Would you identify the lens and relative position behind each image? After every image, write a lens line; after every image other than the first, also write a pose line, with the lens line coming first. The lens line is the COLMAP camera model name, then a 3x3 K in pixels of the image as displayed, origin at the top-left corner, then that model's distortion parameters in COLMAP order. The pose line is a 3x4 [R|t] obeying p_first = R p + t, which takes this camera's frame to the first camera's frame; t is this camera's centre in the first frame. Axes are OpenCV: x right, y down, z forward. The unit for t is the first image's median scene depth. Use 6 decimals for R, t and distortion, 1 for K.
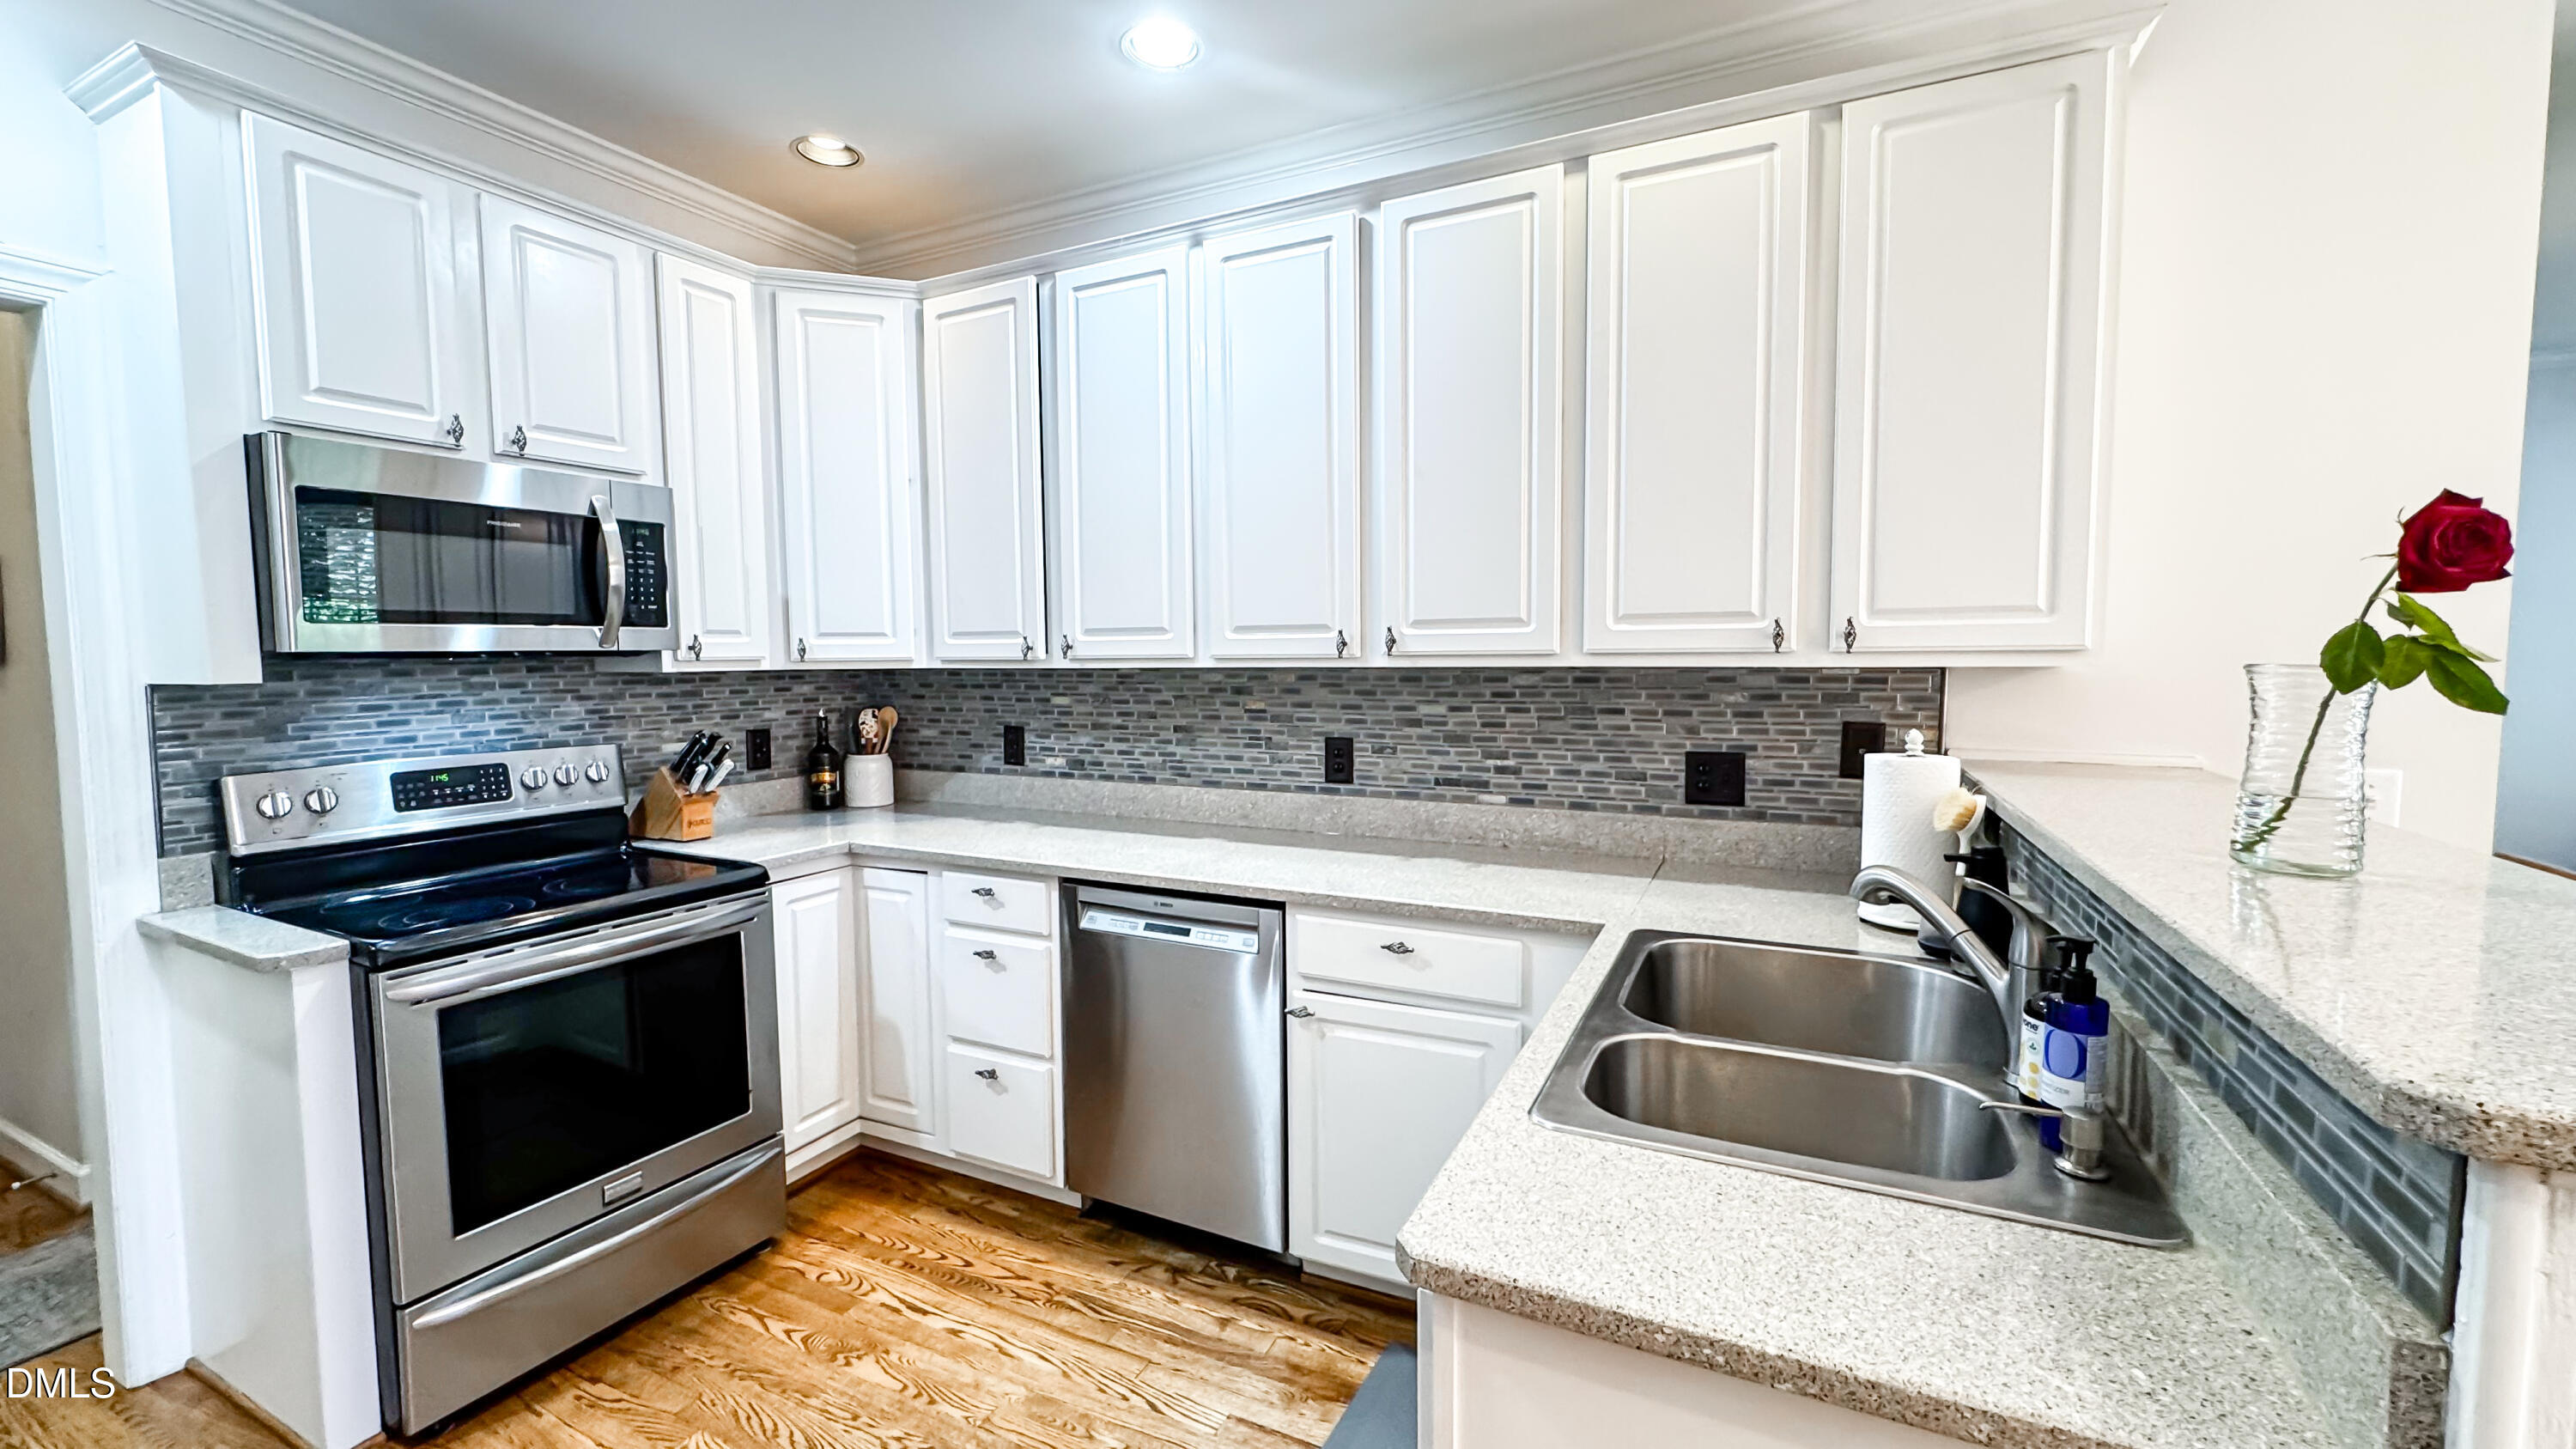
lens RADIAL K [[1037.4, 0, 1246.6], [0, 1037.4, 720.4], [0, 0, 1]] dist [-0.001764, 0.000293]
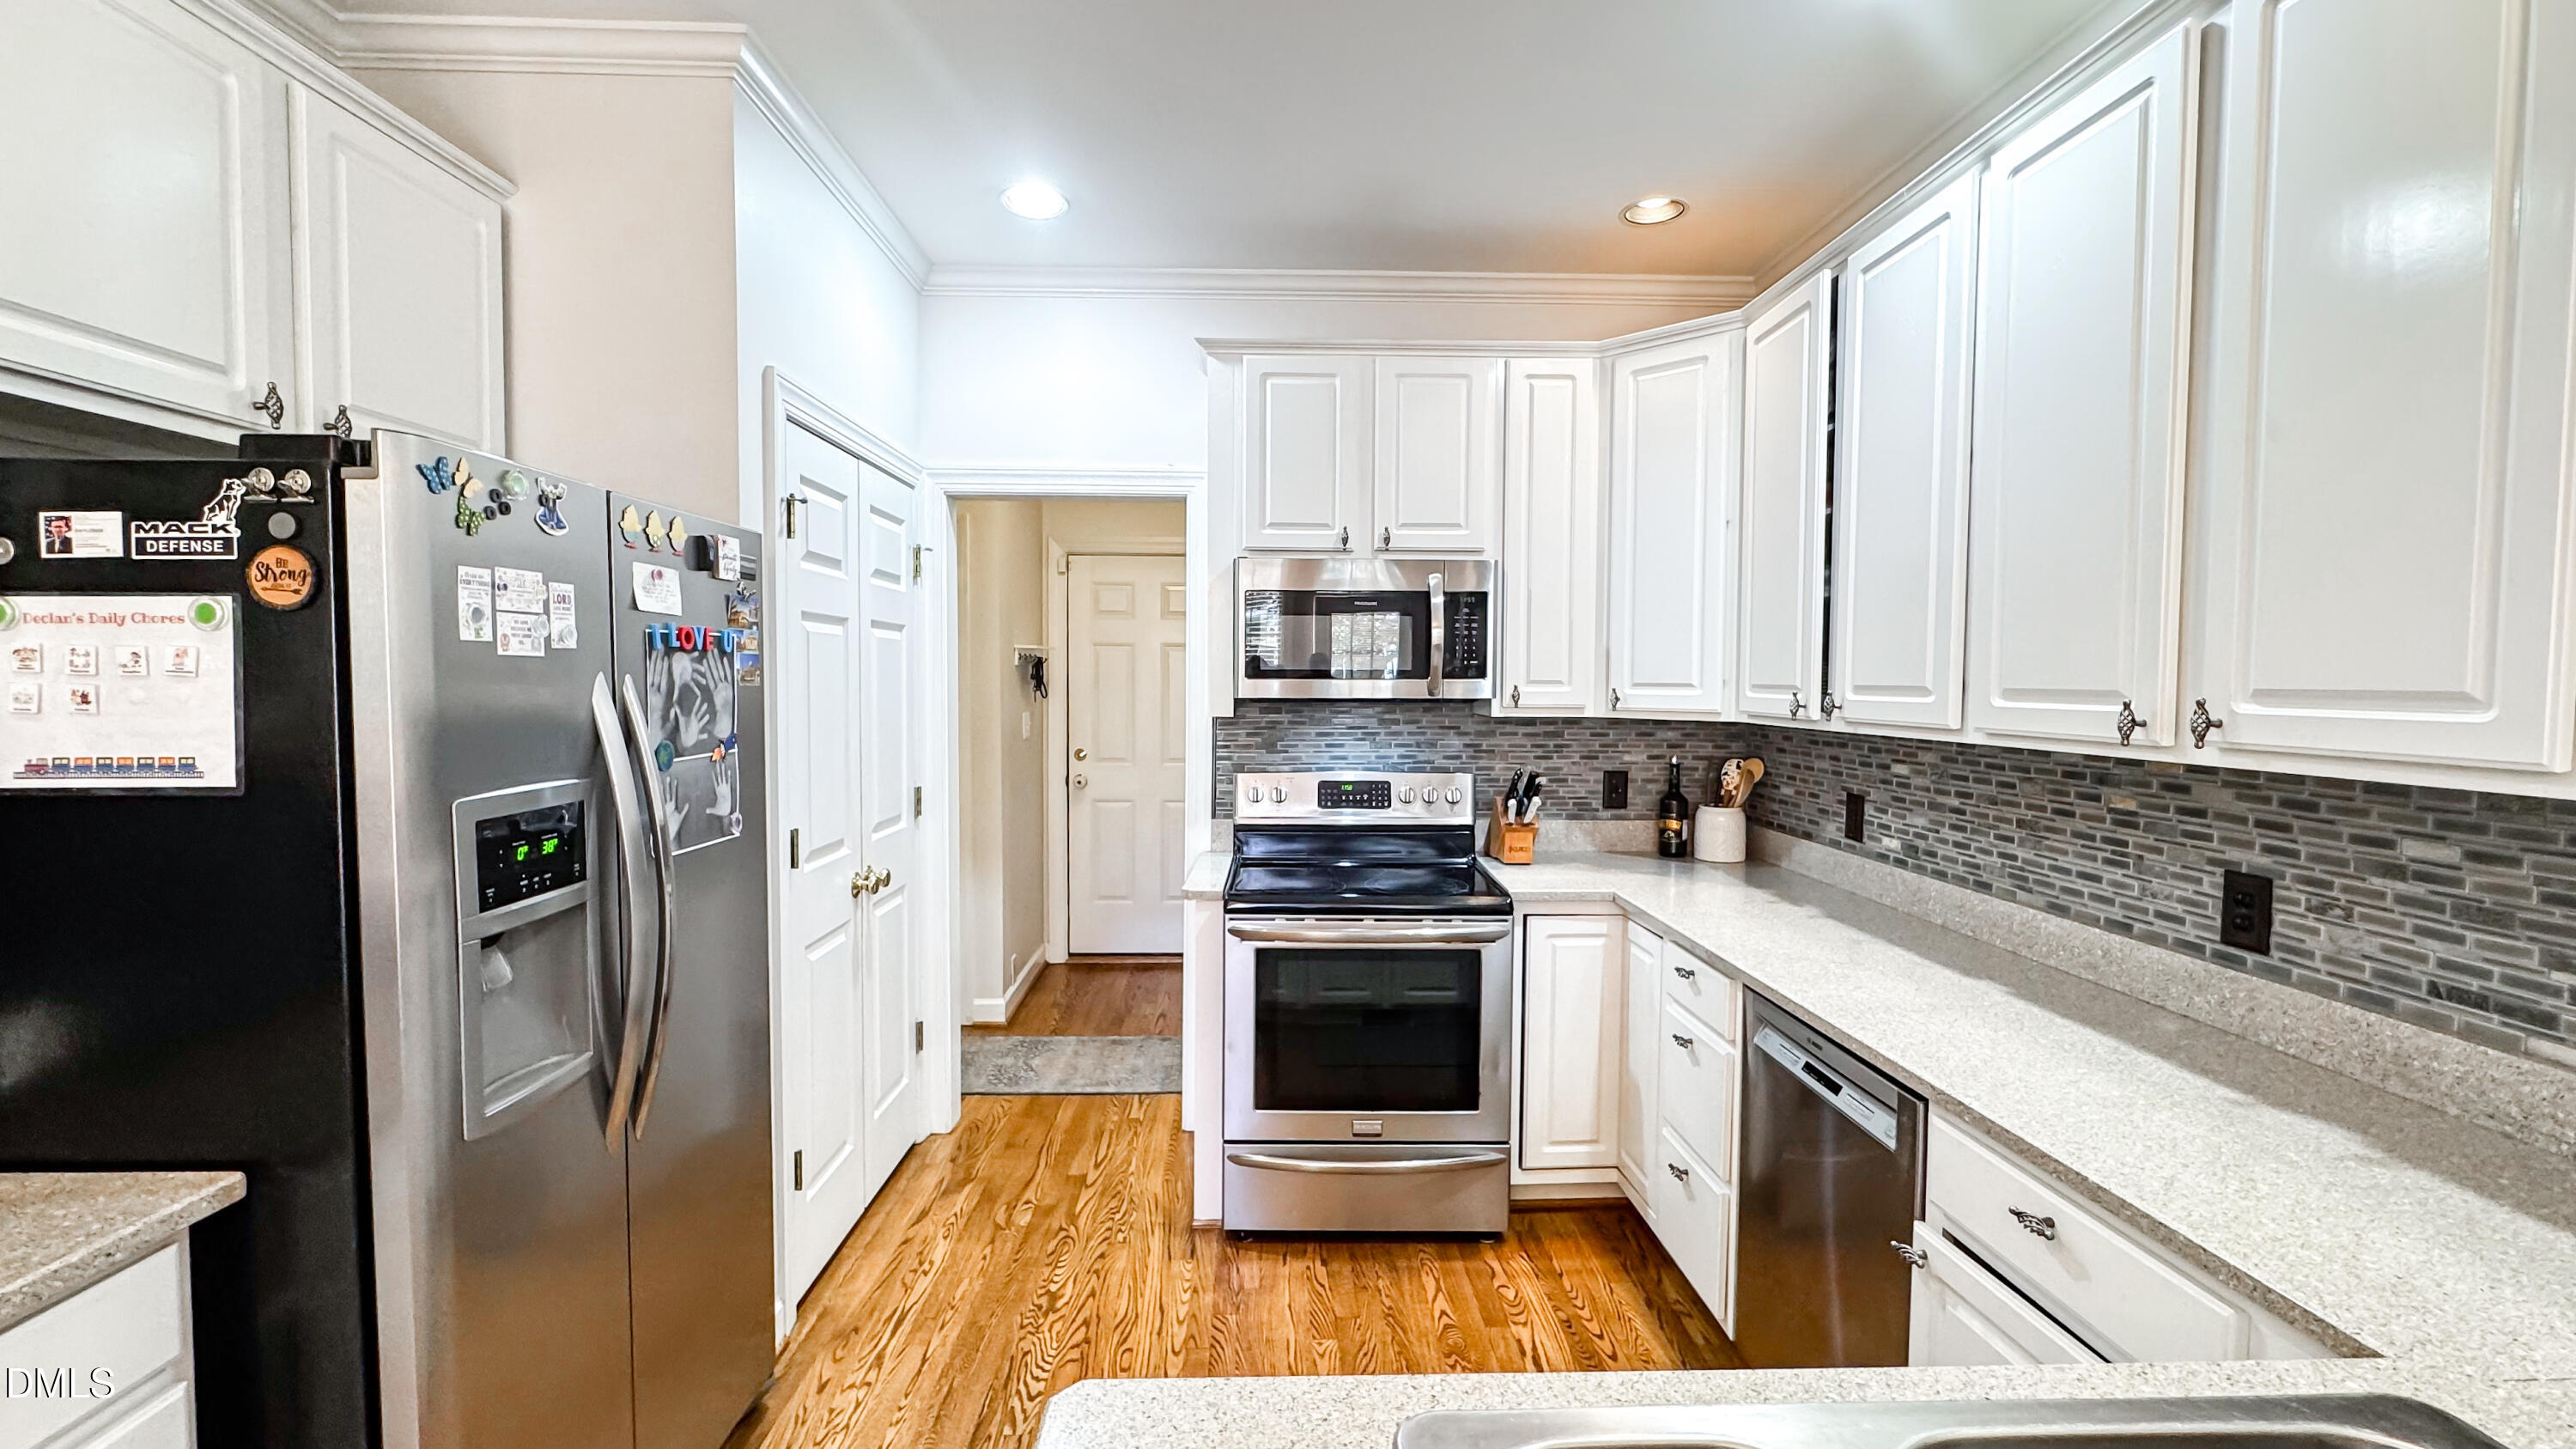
lens RADIAL K [[1037.4, 0, 1298.8], [0, 1037.4, 720.4], [0, 0, 1]] dist [-0.001764, 0.000293]
pose [[0.492427, 0.048027, -0.869027, 0.355234], [-0.066401, 0.997639, 0.017509, -0.048919], [0.867817, 0.049082, 0.494454, 0.233860]]
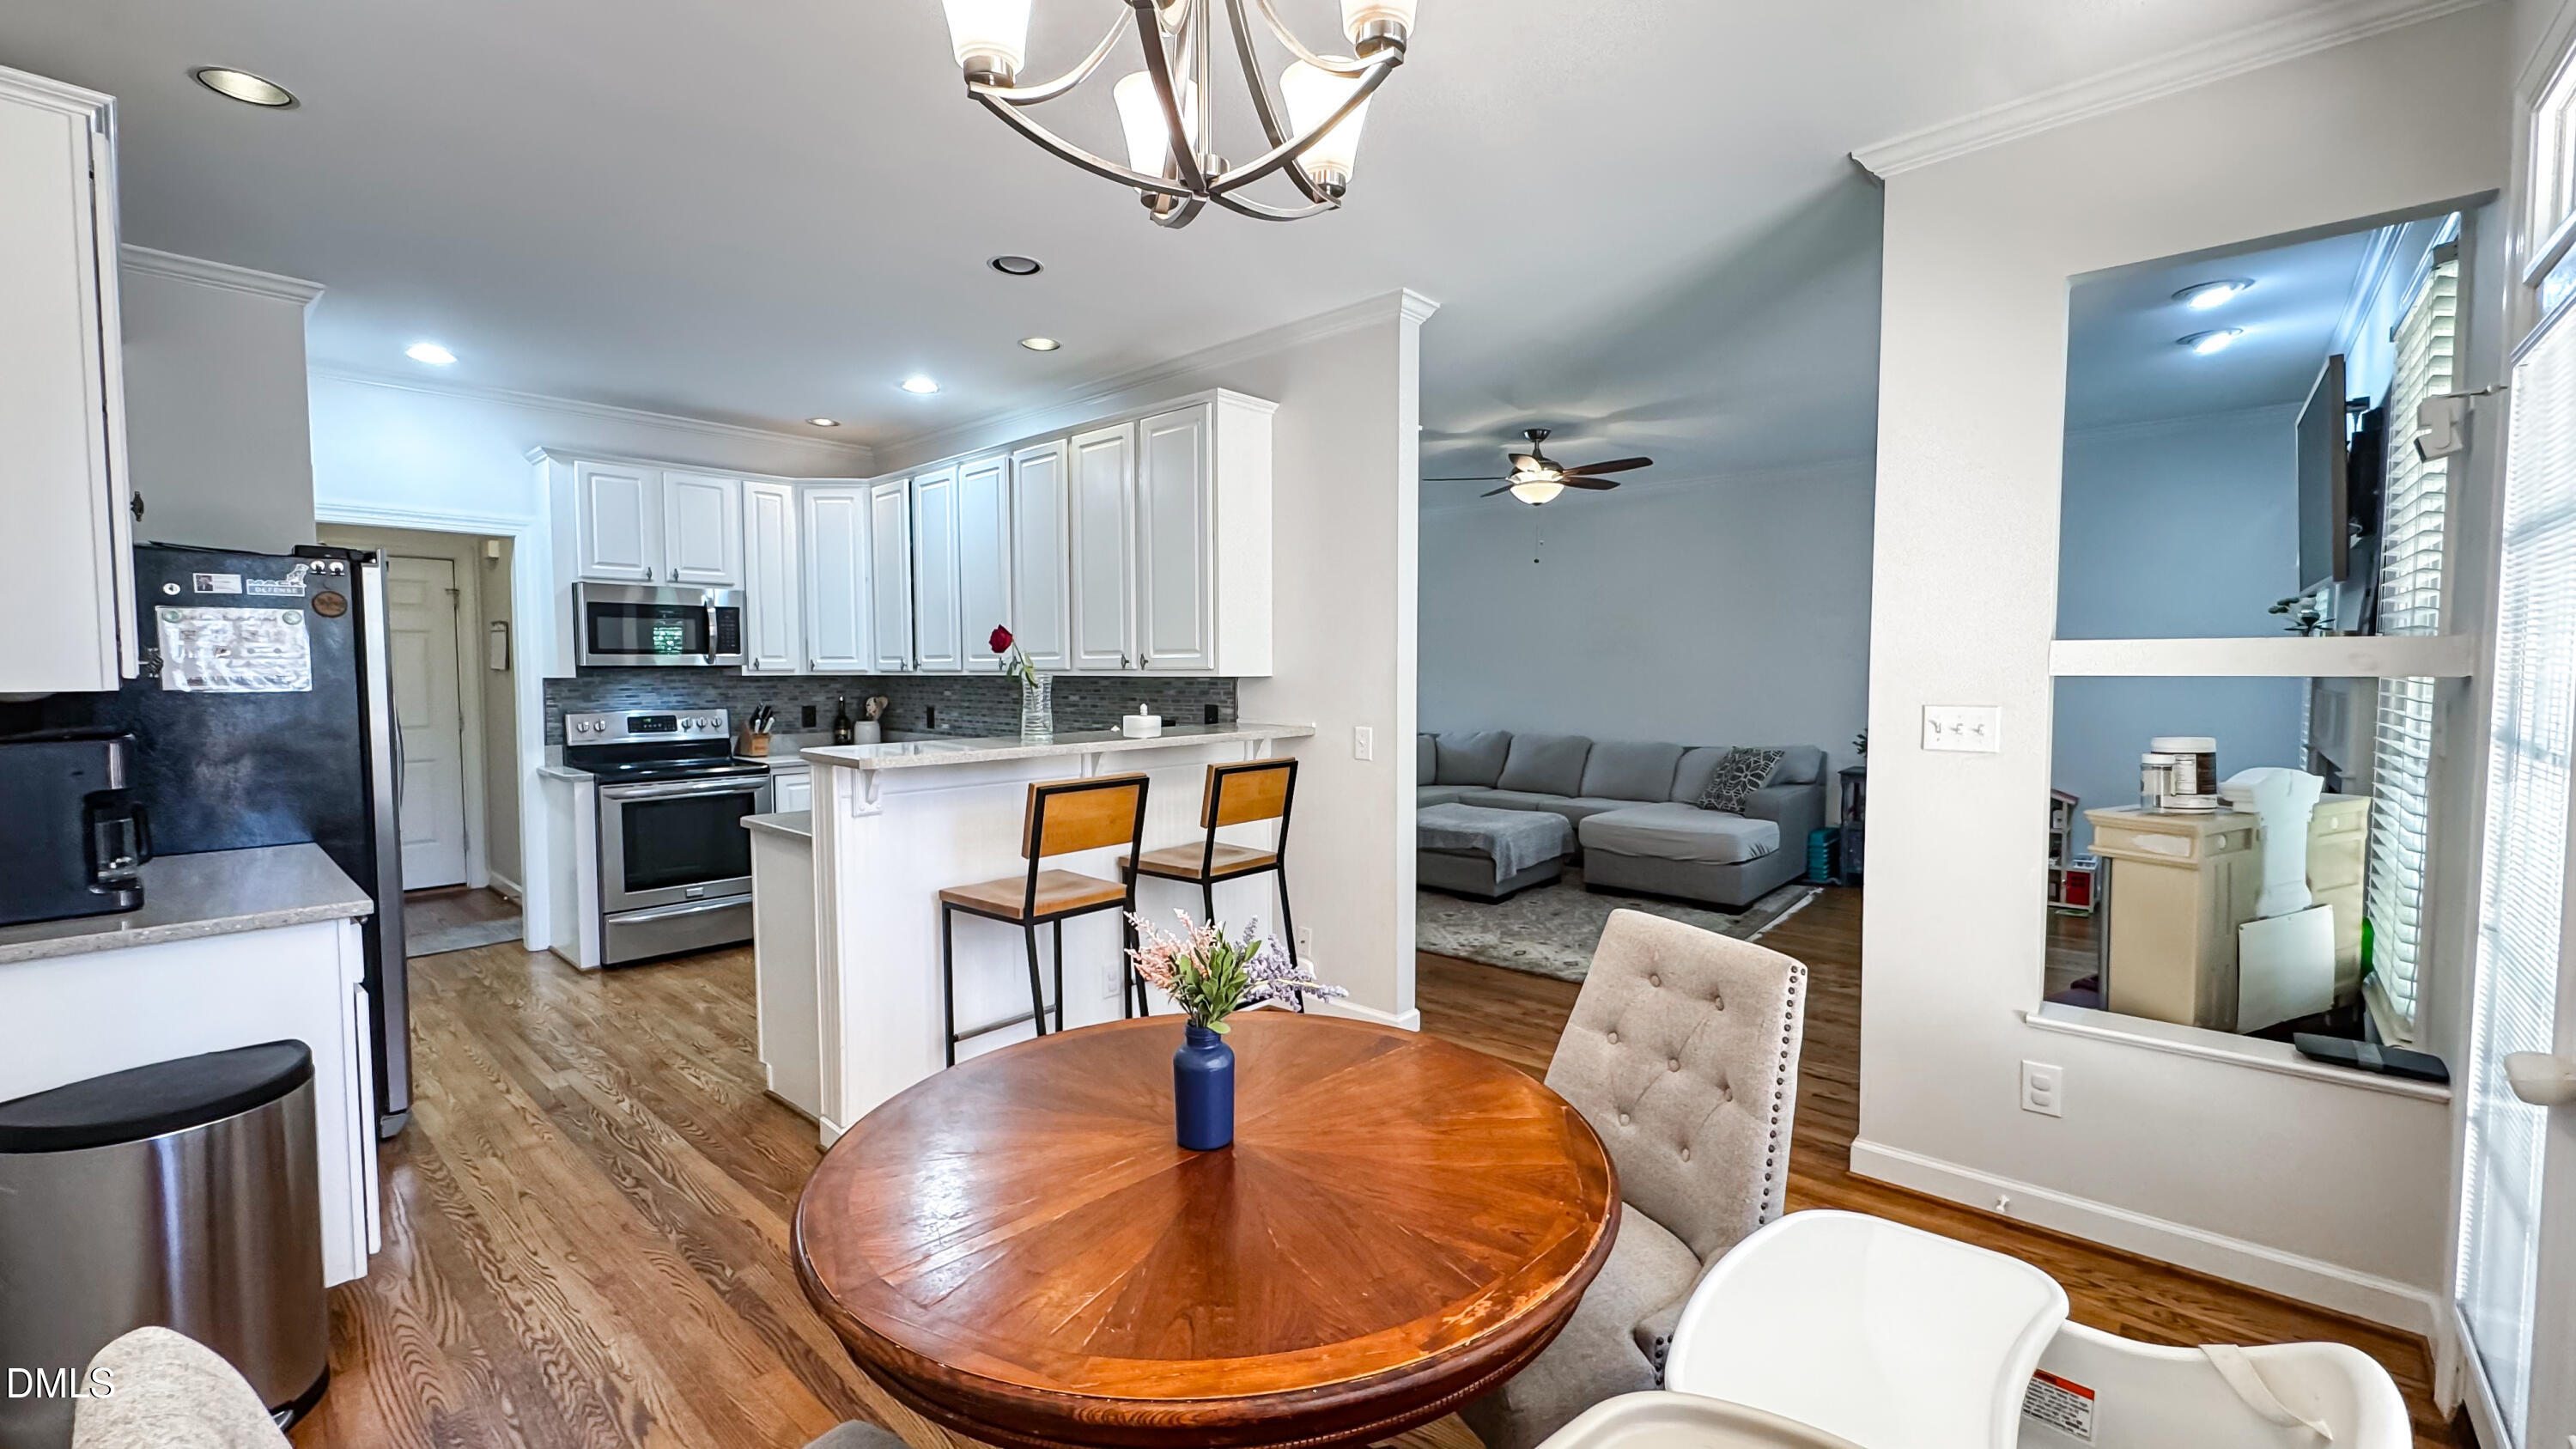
lens RADIAL K [[1037.4, 0, 1269.2], [0, 1037.4, 724.3], [0, 0, 1]] dist [-0.001764, 0.000293]
pose [[0.965187, 0.020361, -0.260766, 1.062656], [-0.023049, 0.999708, -0.007255, 0.045511], [0.260543, 0.013013, 0.965375, -0.794047]]
